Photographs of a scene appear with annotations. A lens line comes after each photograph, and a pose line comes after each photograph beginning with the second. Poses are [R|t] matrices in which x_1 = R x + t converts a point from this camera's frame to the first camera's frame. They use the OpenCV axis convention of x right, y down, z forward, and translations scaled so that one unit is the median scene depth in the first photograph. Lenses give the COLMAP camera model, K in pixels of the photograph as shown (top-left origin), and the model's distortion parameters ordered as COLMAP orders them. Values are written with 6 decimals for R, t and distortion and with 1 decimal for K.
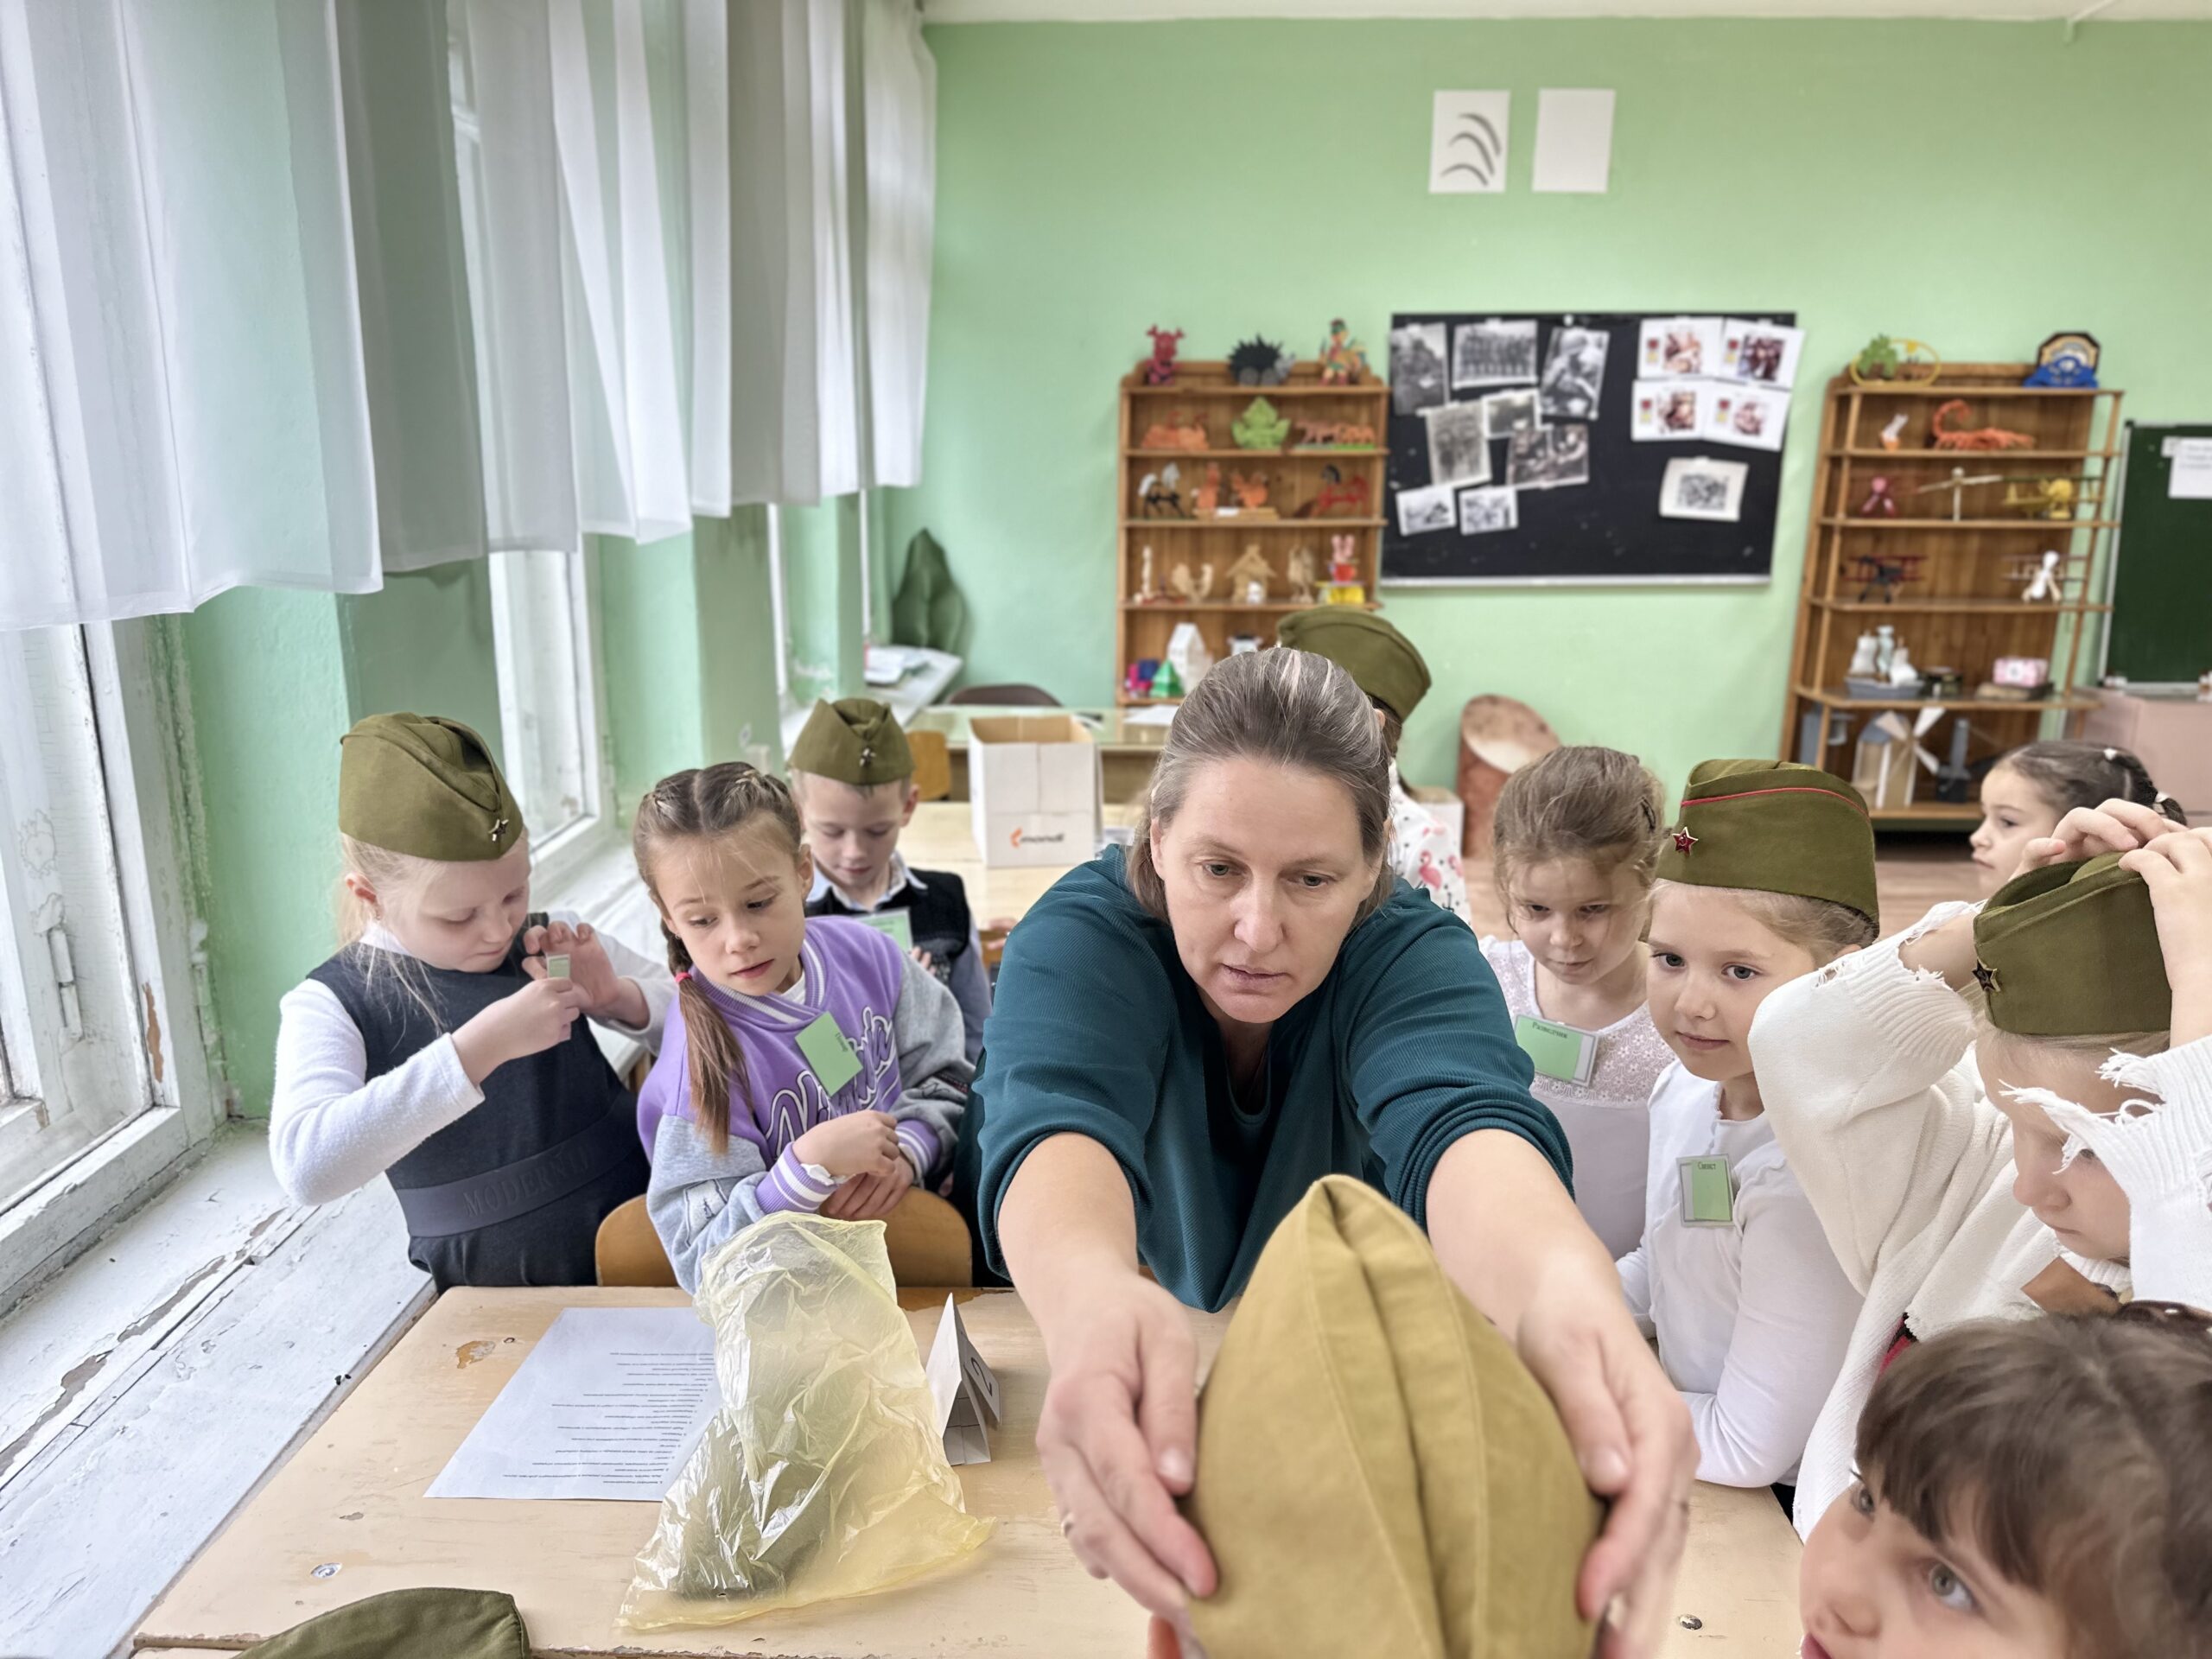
lens RADIAL K [[1520.7, 0, 1083.7], [0, 1520.7, 851.4], [0, 0, 1]] dist [0.036402, -0.049360]
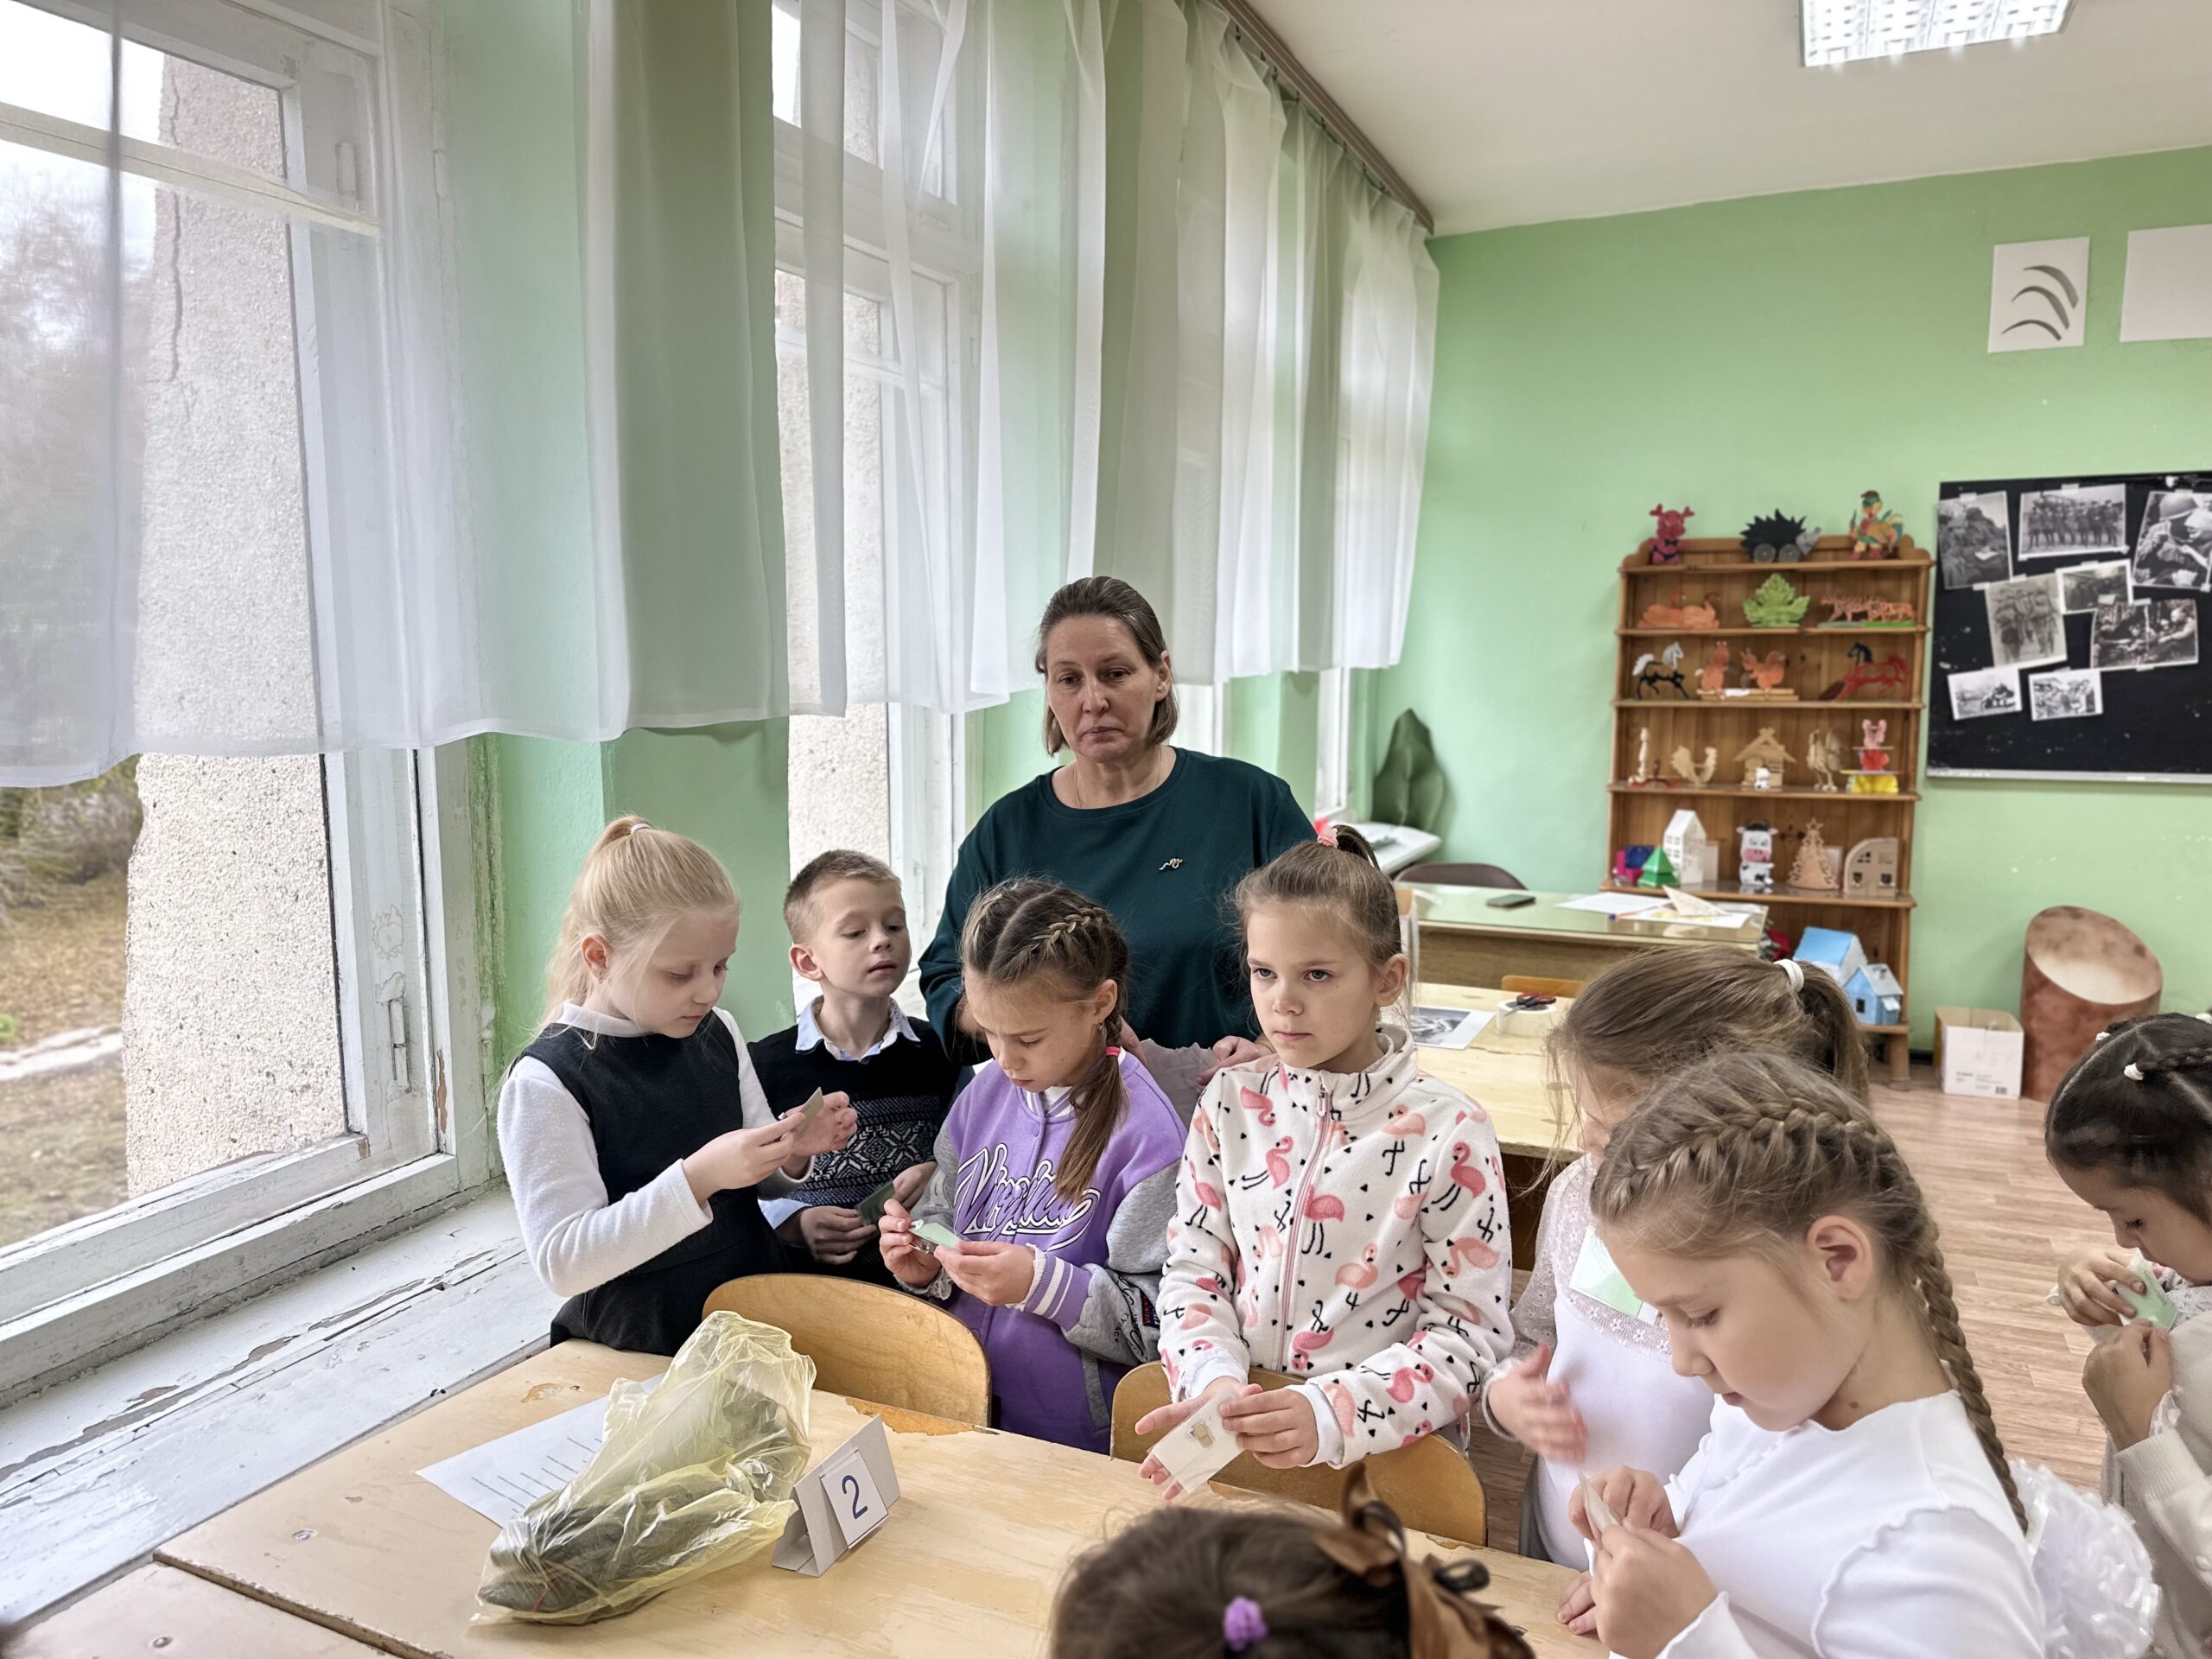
lens RADIAL K [[1520.7, 0, 1109.7], [0, 1520.7, 833.9], [0, 0, 1]] dist [0.036402, -0.049360]
pose [[0.924820, 0.042472, -0.378026, 0.098991], [-0.090651, 0.989725, -0.110575, 0.000201], [0.369445, 0.136530, 0.919168, 0.010550]]
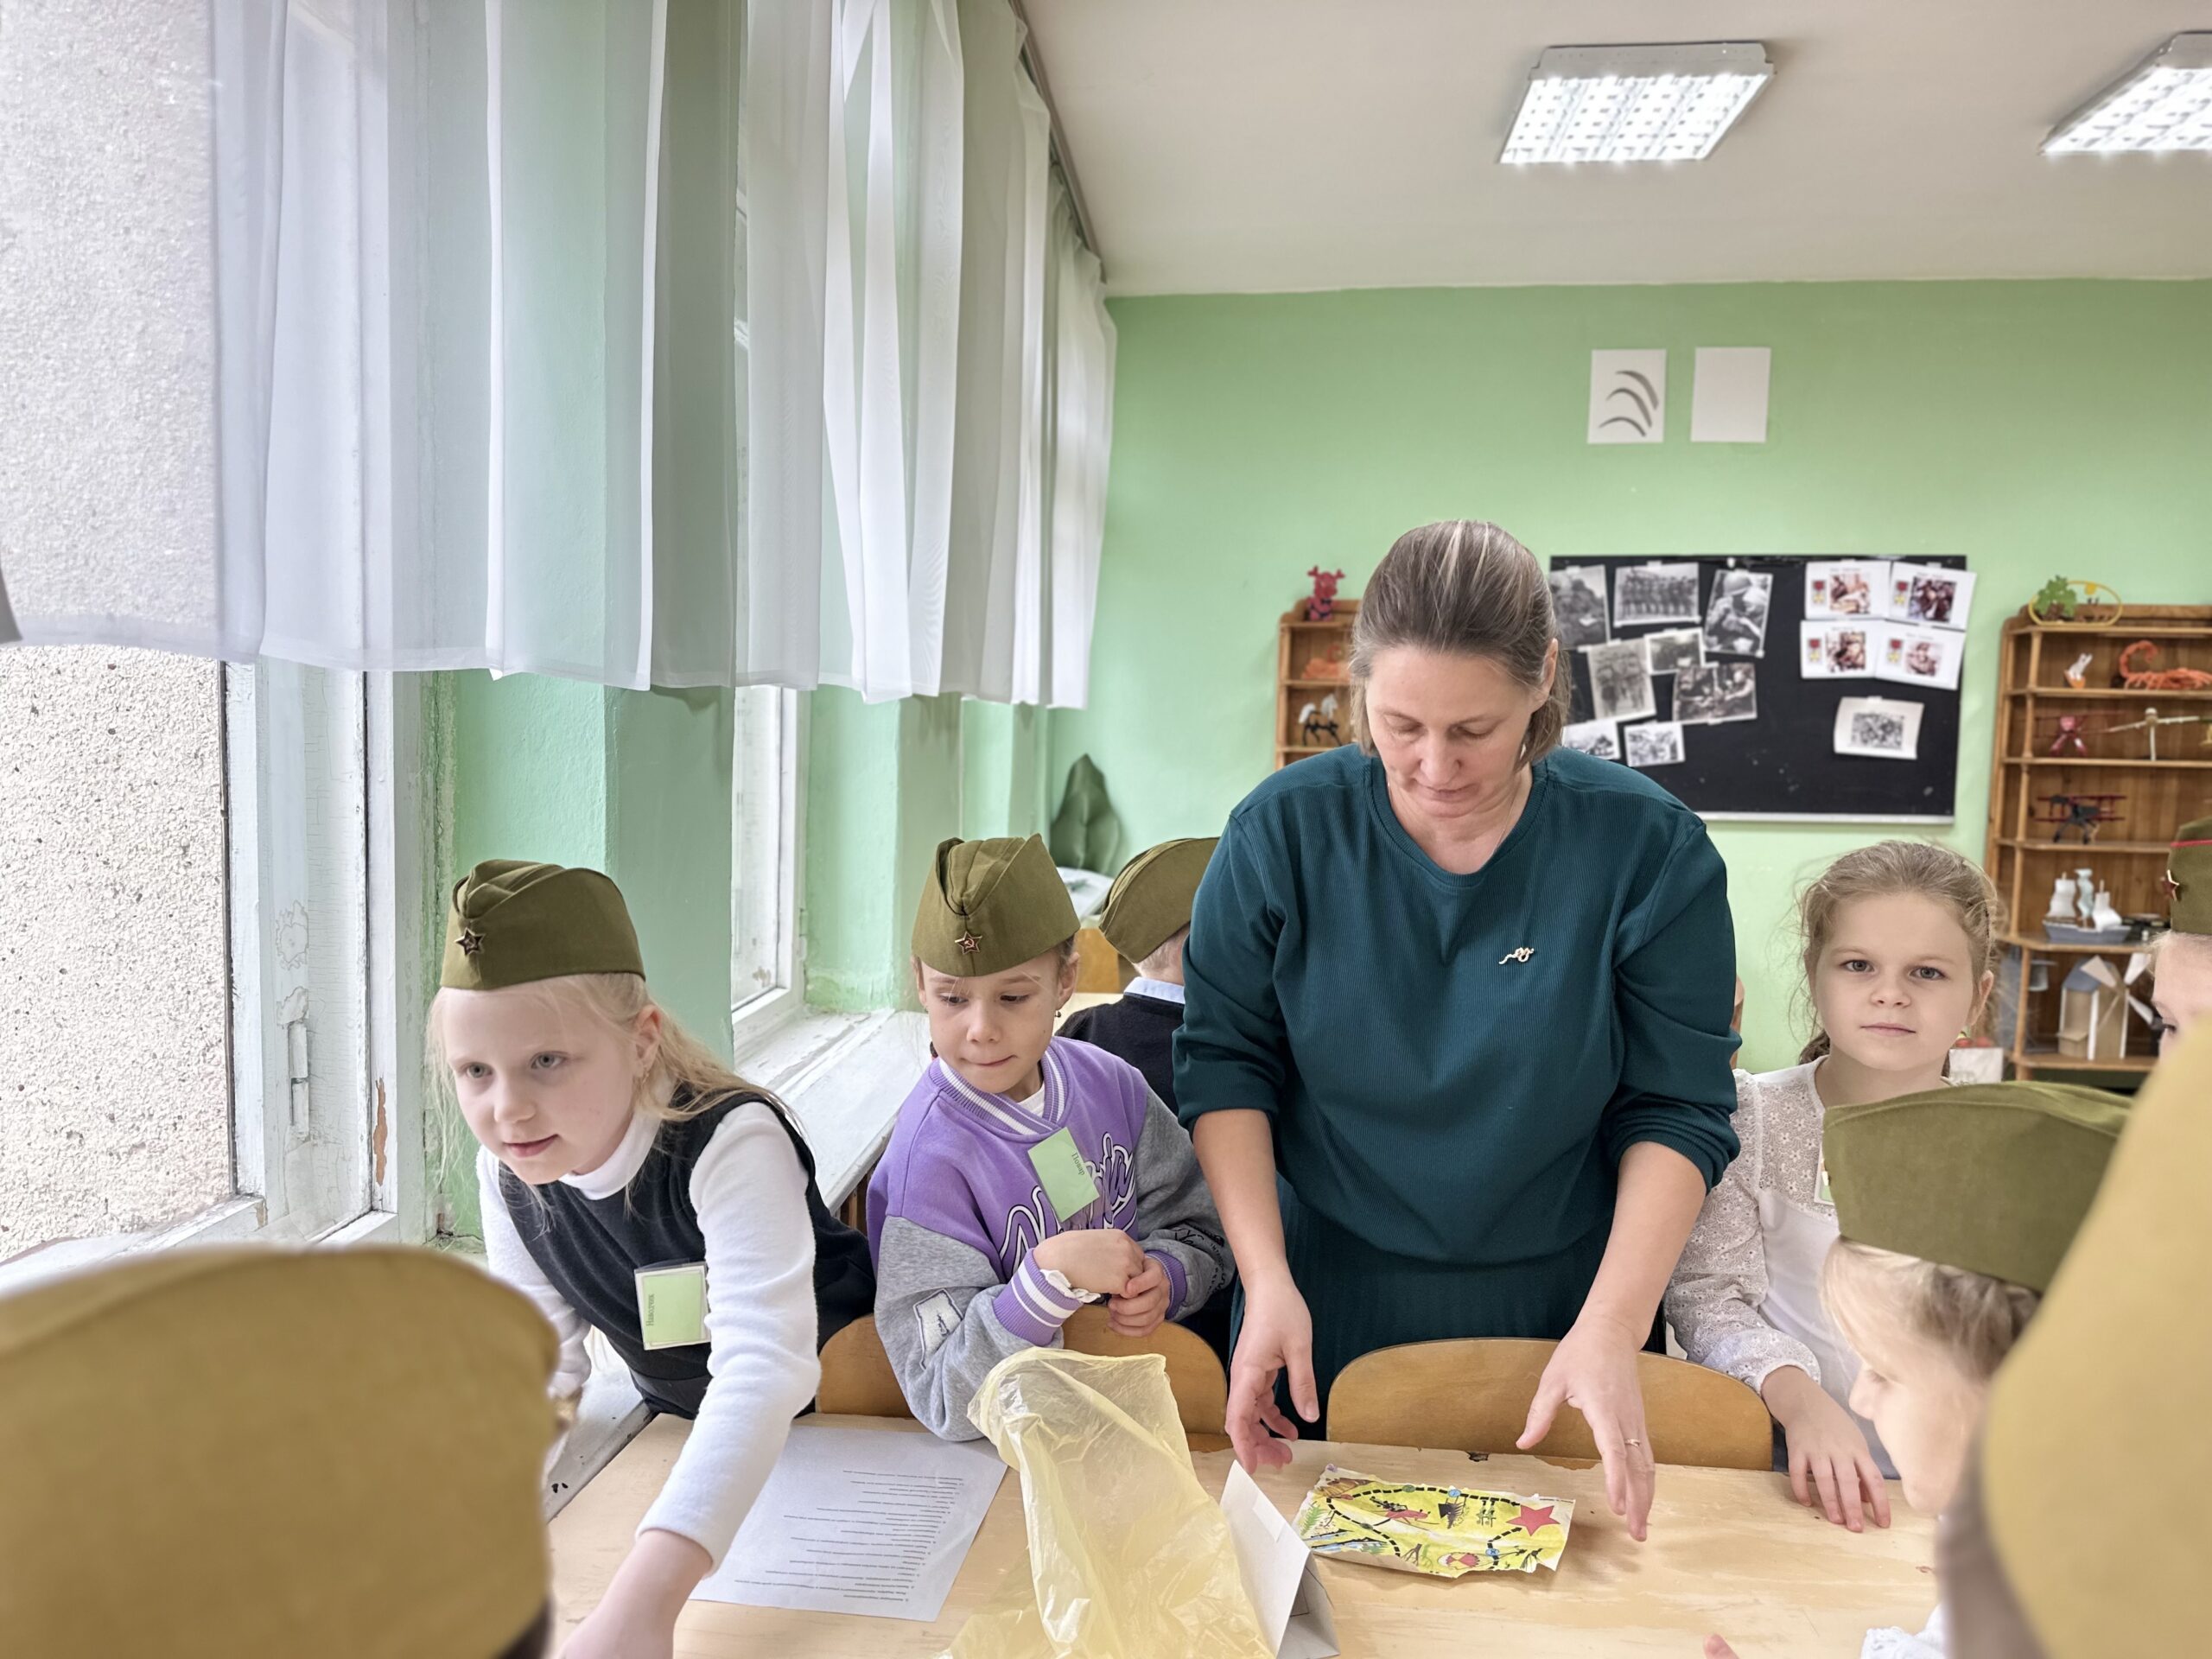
lens RADIAL K [[1520.7, 0, 1088.1], [0, 1520.7, 849.0], [0, 0, 1]] dist [0.036402, -0.049360]
pose [[0.996801, 0.019773, -0.077440, -0.024078], [-0.032897, 0.984537, -0.172059, 0.026745], [0.072841, 0.174056, 0.982038, 0.011679]]
